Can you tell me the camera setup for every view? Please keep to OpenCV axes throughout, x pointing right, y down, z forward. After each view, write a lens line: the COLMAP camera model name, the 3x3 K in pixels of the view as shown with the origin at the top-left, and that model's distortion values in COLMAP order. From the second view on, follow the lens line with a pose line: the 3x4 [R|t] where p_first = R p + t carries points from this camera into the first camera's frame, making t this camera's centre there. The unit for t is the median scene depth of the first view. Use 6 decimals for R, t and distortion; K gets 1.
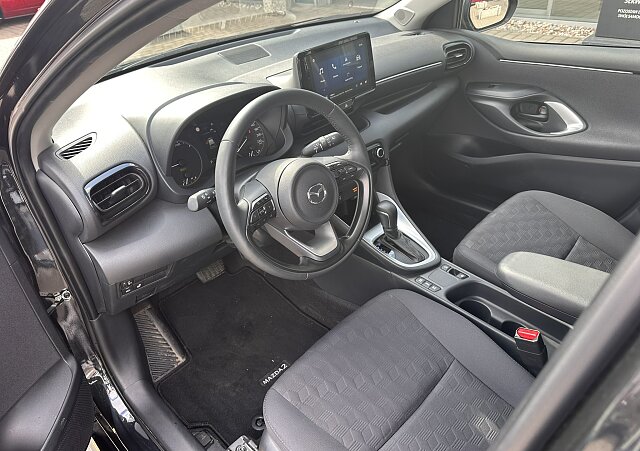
lens RADIAL K [[458.6, 0, 322.1], [0, 458.6, 224.9], [0, 0, 1]] dist [0.013905, -0.002163]
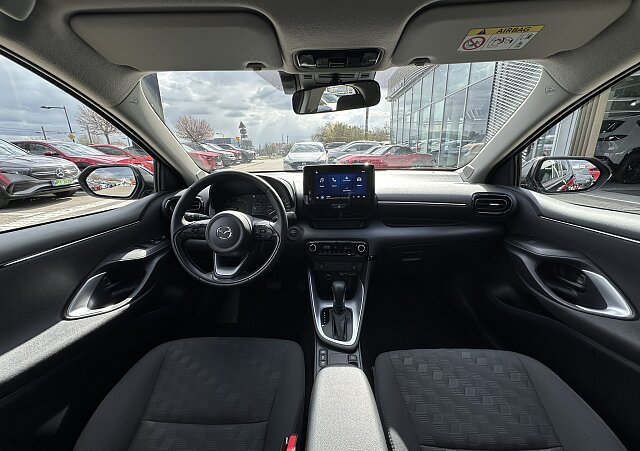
lens RADIAL K [[252.8, 0, 319.8], [0, 252.8, 221.5], [0, 0, 1]] dist [0.001331, 0.000017]
pose [[0.660544, 0.238542, -0.711884, 0.478886], [-0.431803, 0.896374, -0.100300, -0.089525], [0.614189, 0.373647, 0.695097, 0.339357]]
